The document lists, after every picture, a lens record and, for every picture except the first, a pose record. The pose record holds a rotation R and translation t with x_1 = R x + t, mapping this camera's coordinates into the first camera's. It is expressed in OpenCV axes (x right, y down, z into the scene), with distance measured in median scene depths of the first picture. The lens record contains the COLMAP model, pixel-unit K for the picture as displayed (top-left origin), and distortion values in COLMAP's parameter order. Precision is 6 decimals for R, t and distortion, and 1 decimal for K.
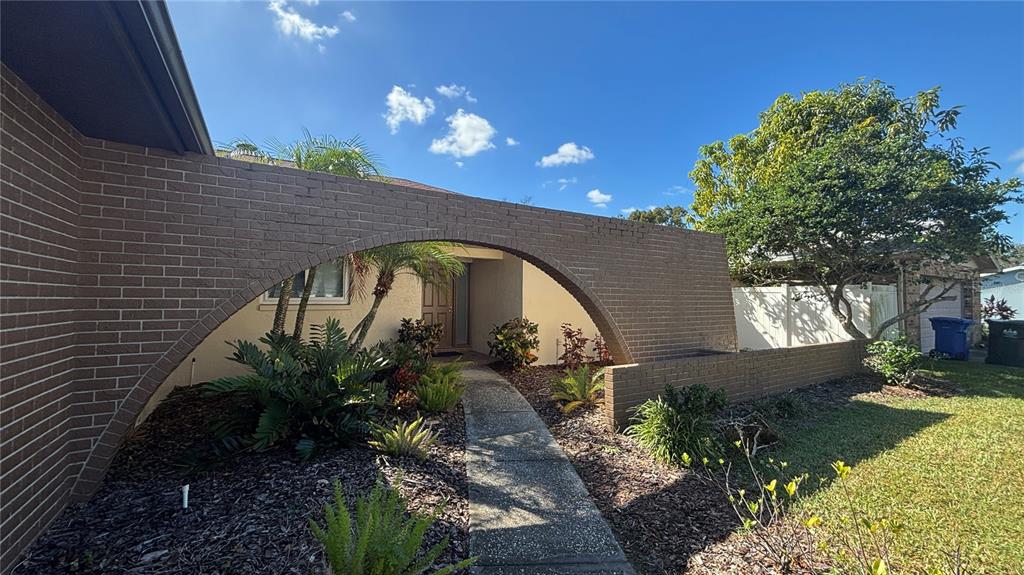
lens RADIAL K [[411.7, 0, 512.0], [0, 411.7, 285.6], [0, 0, 1]] dist [0.003063, -0.000163]
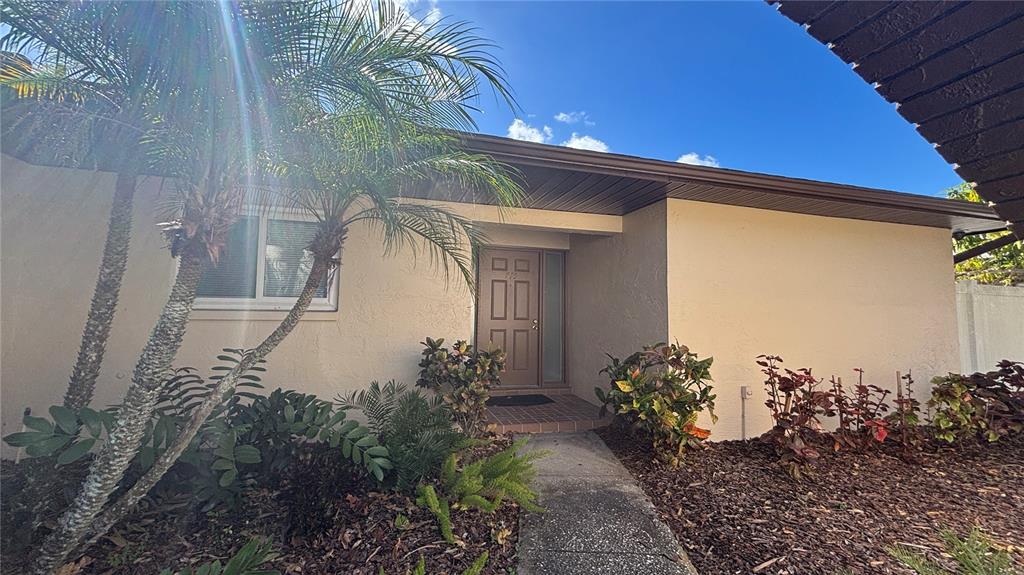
lens RADIAL K [[411.7, 0, 512.0], [0, 411.7, 285.6], [0, 0, 1]] dist [0.003063, -0.000163]
pose [[0.965592, -0.013661, -0.259701, -0.027836], [0.002007, 0.998981, -0.045089, 0.036059], [0.260053, 0.043016, 0.964636, 0.517806]]
